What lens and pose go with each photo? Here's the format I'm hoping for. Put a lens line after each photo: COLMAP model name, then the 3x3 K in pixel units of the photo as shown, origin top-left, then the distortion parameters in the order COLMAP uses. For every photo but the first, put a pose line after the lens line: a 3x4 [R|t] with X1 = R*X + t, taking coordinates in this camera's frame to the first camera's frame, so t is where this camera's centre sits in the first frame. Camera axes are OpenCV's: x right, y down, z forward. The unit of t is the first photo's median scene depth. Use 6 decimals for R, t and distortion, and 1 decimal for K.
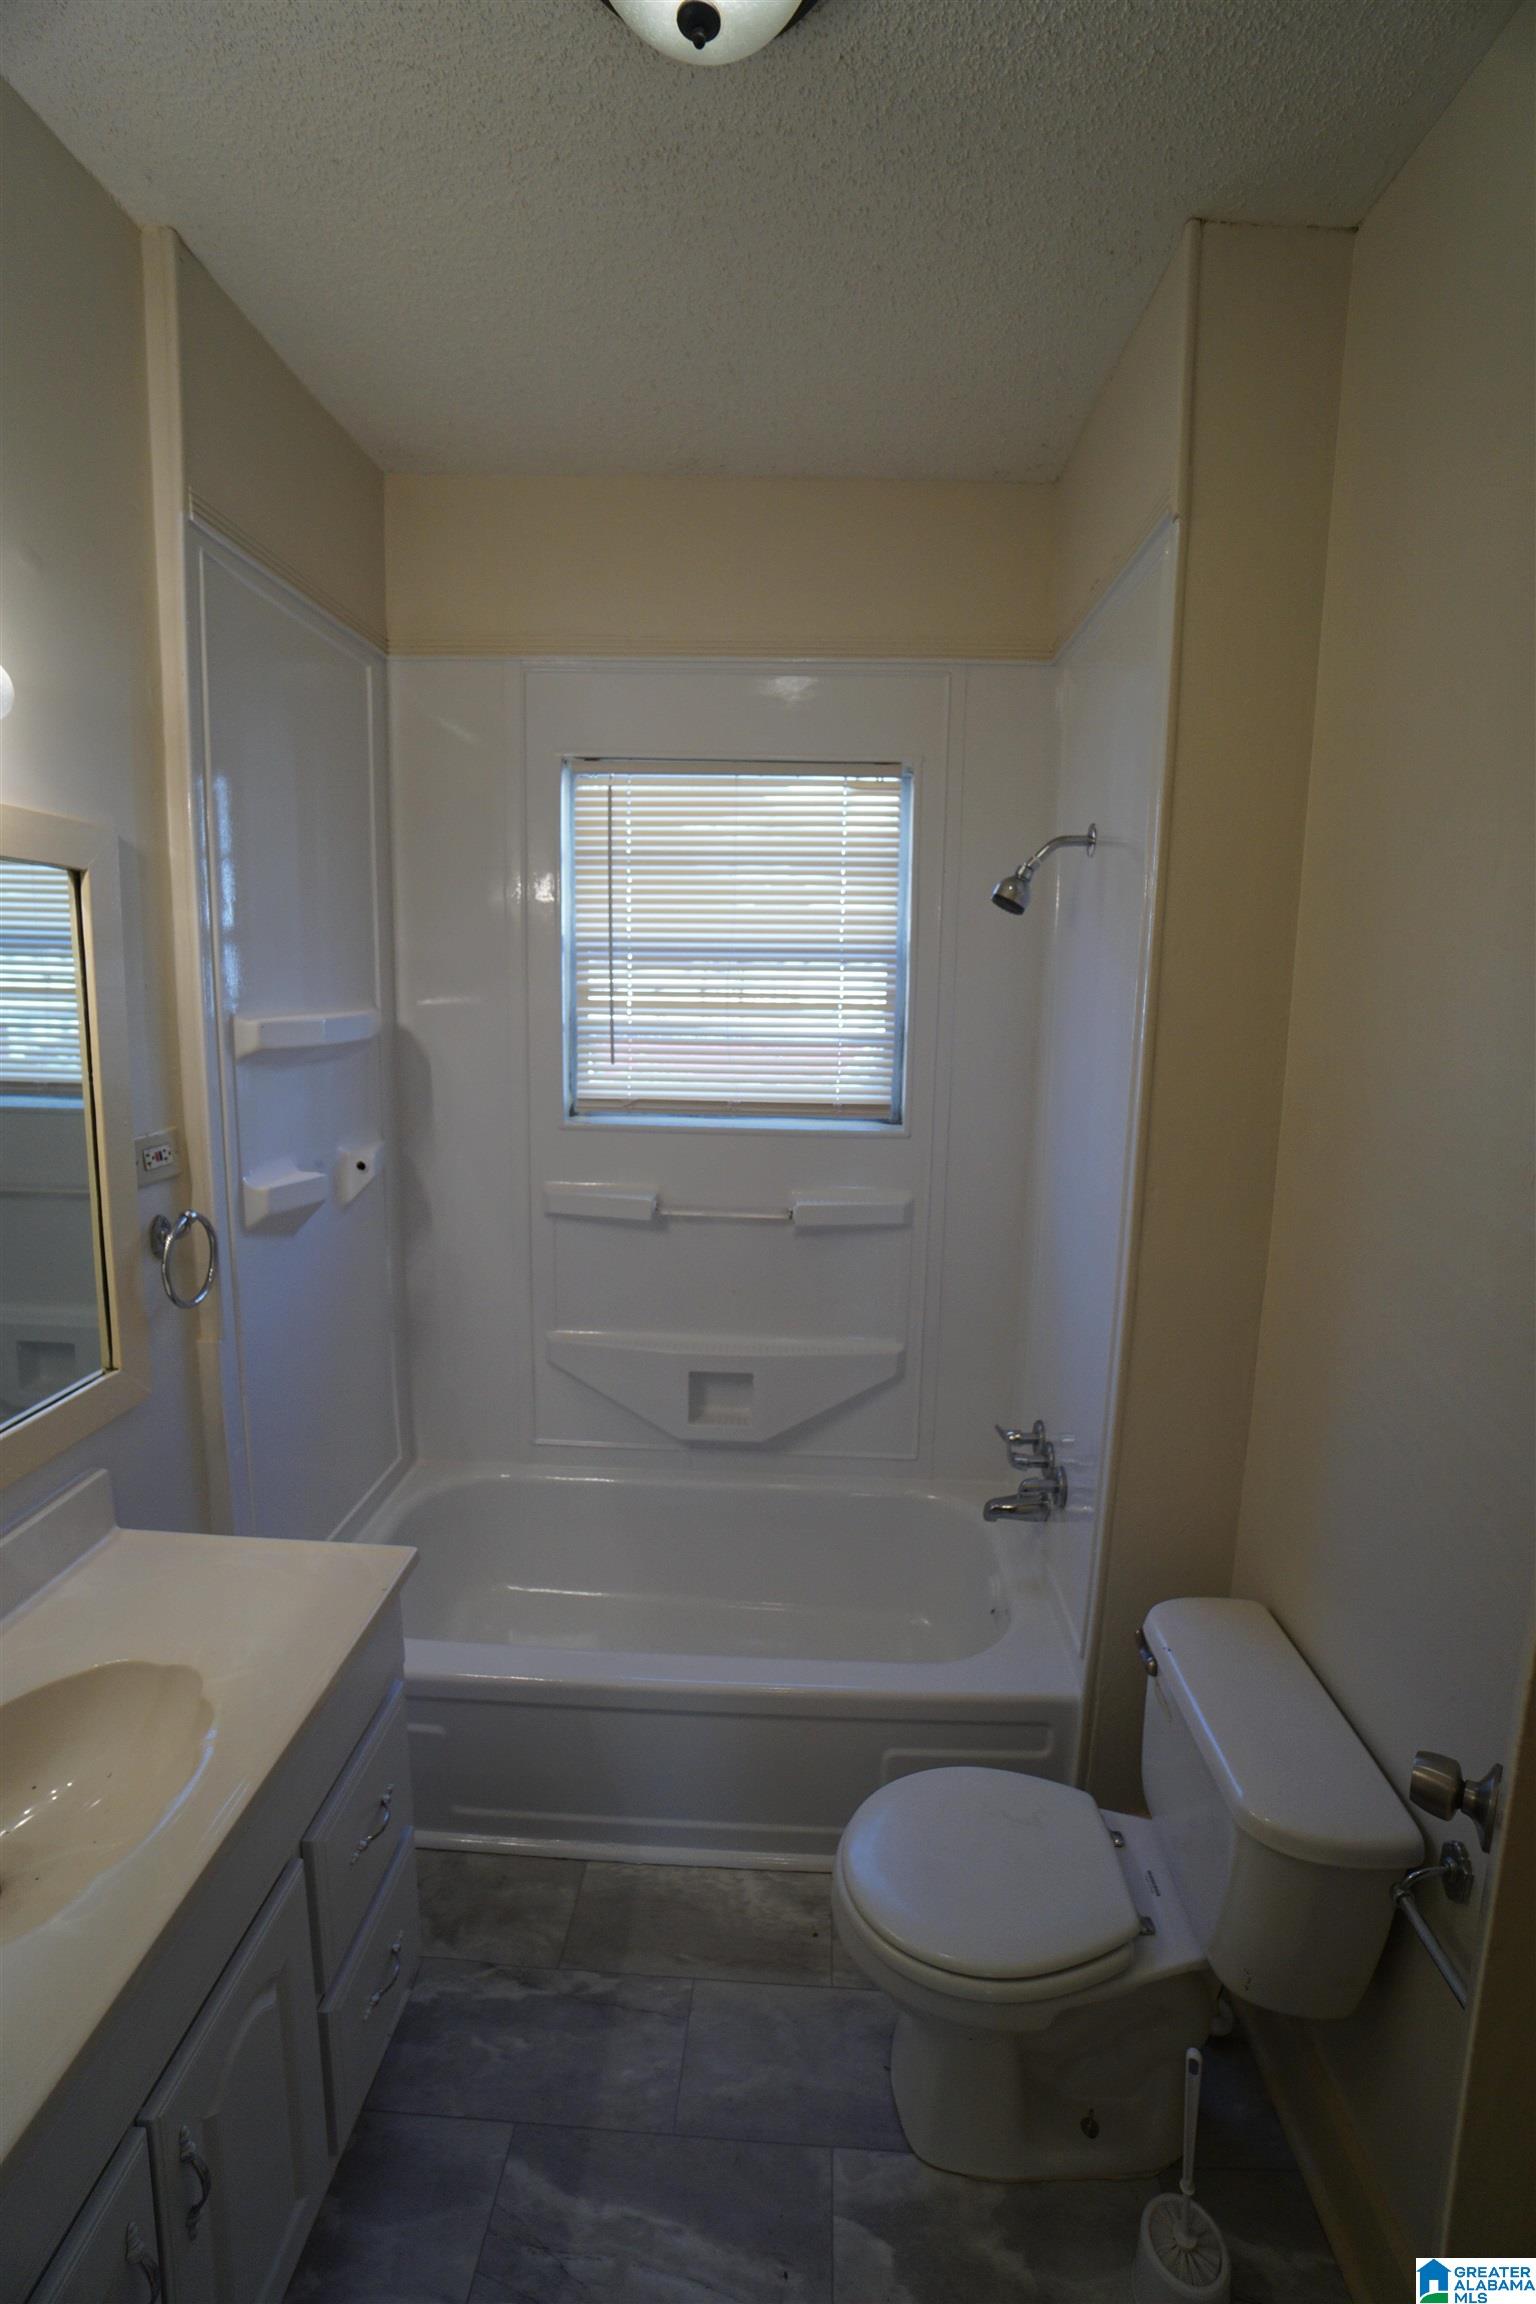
lens RADIAL K [[1017.3, 0, 768.0], [0, 1017.3, 1152.0], [0, 0, 1]] dist [-0.066372, 0.025651]
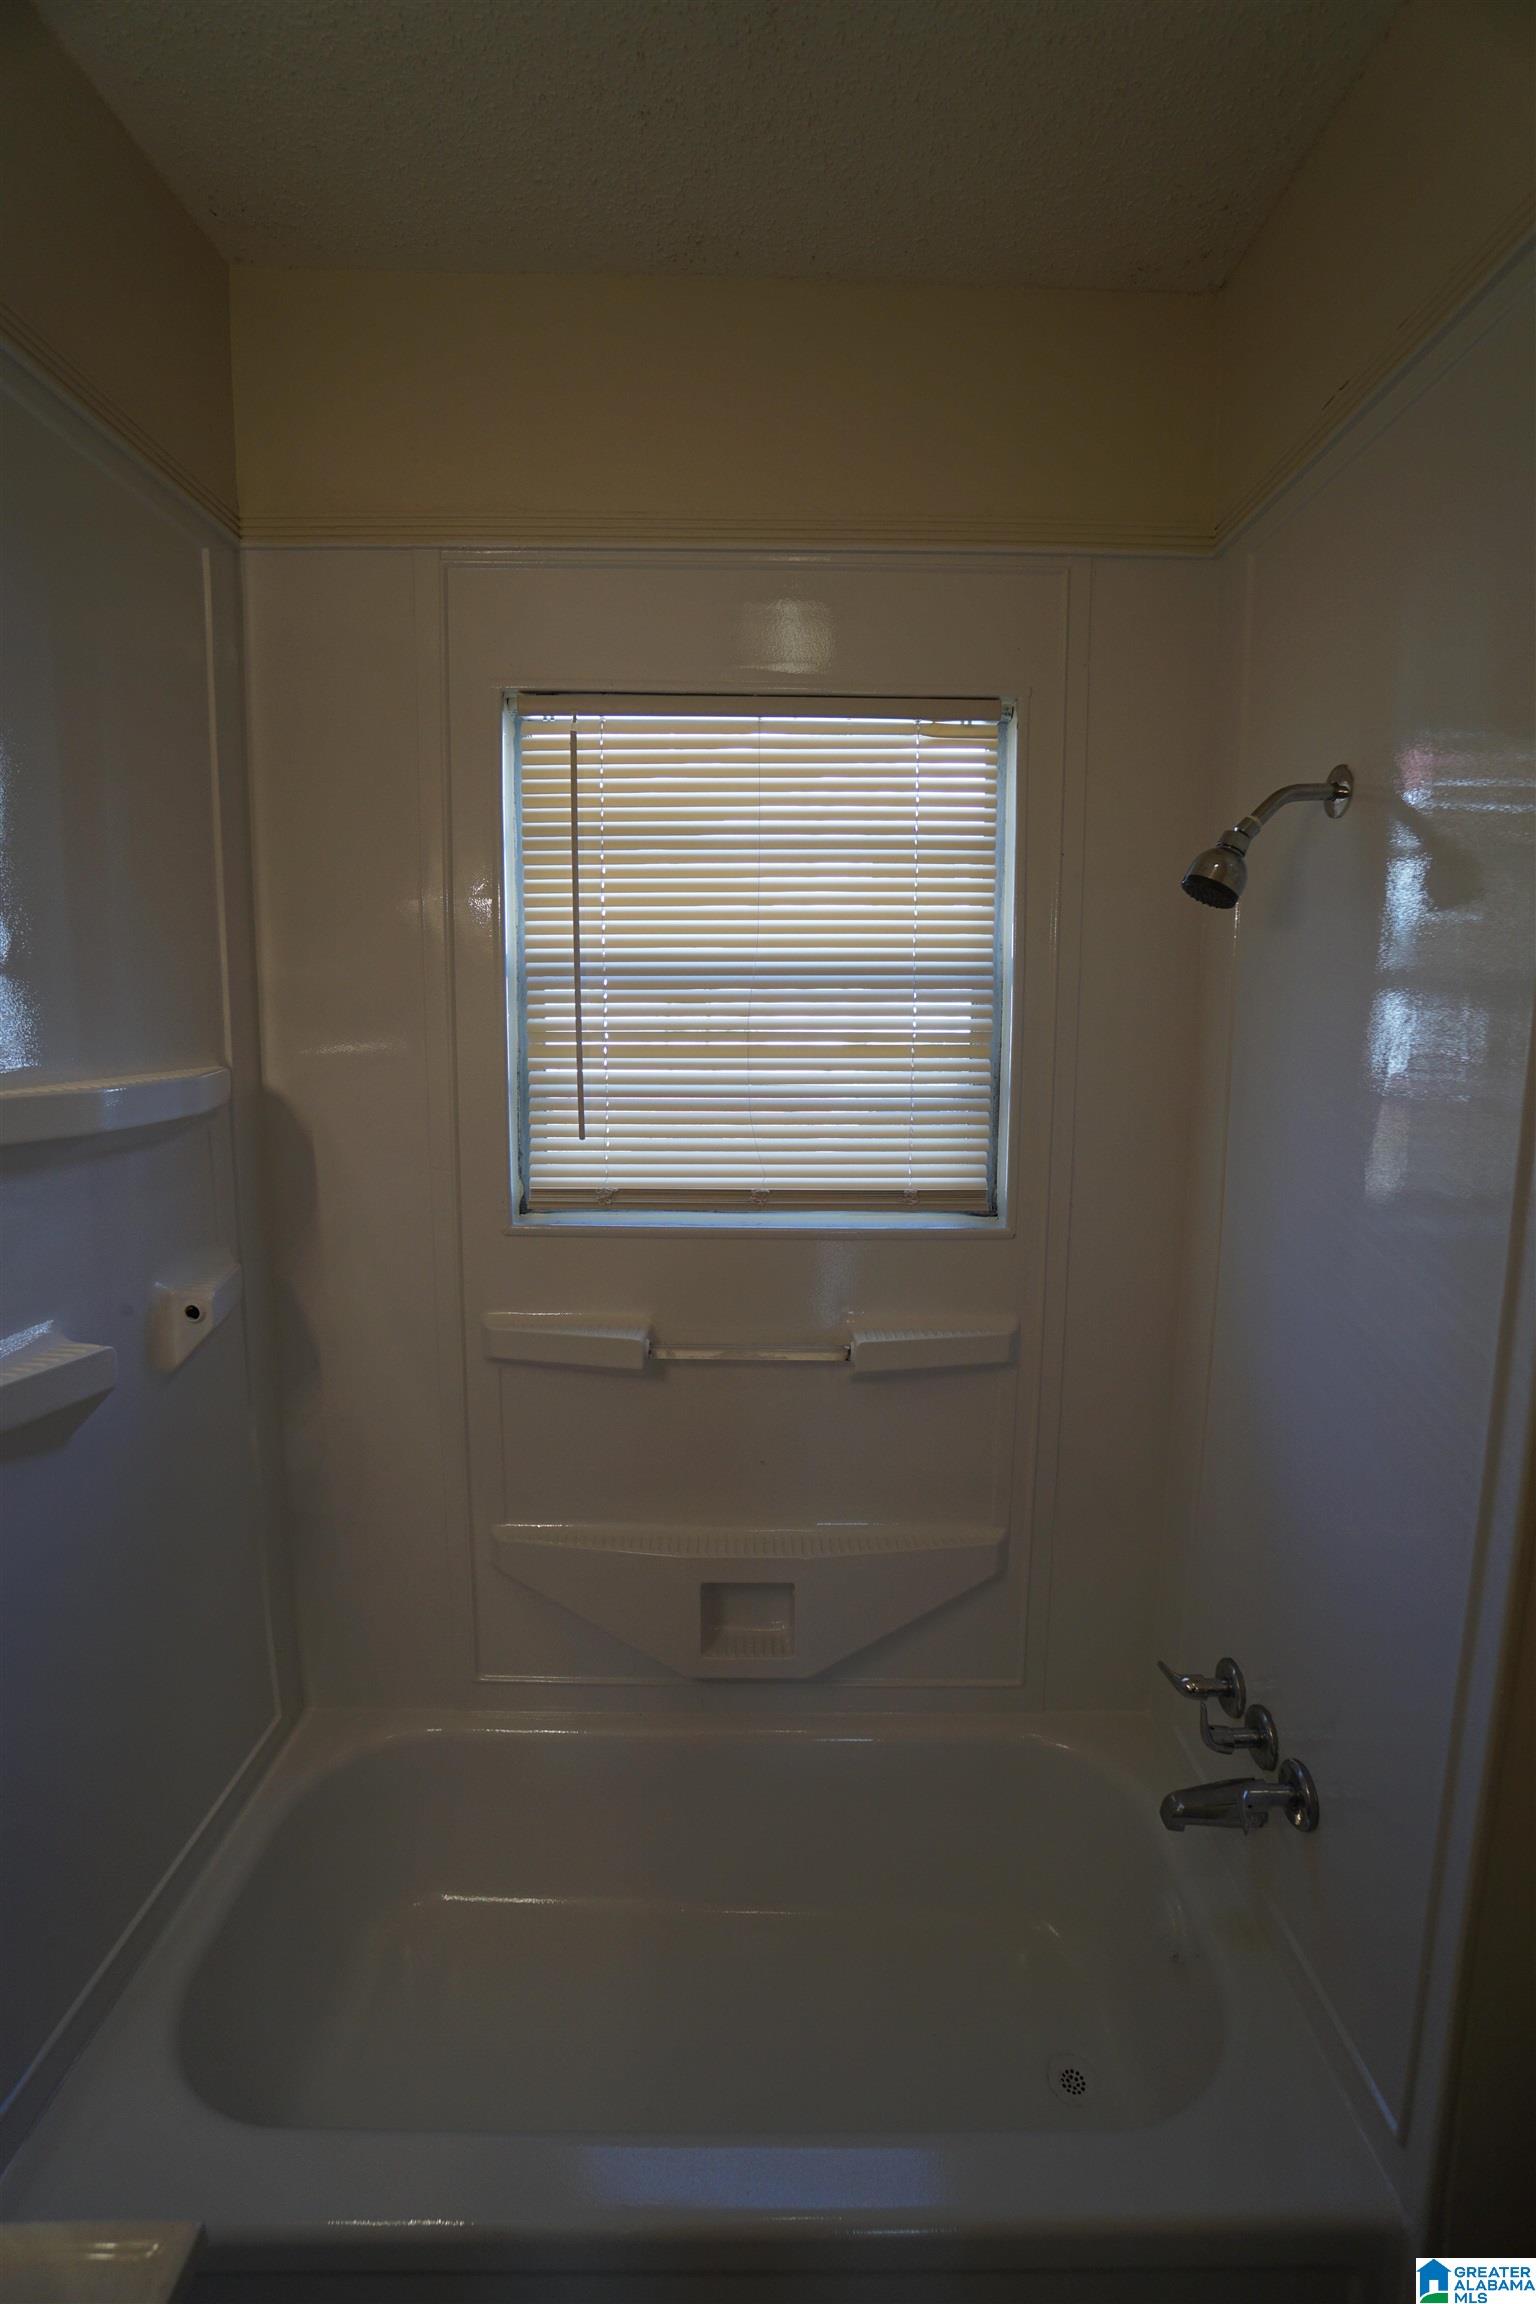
lens RADIAL K [[1017.3, 0, 768.0], [0, 1017.3, 1152.0], [0, 0, 1]] dist [-0.066372, 0.025651]
pose [[0.998914, -0.018239, 0.042868, -0.057775], [0.019680, 0.999246, -0.033453, -0.053146], [-0.042225, 0.034261, 0.998521, 0.314092]]
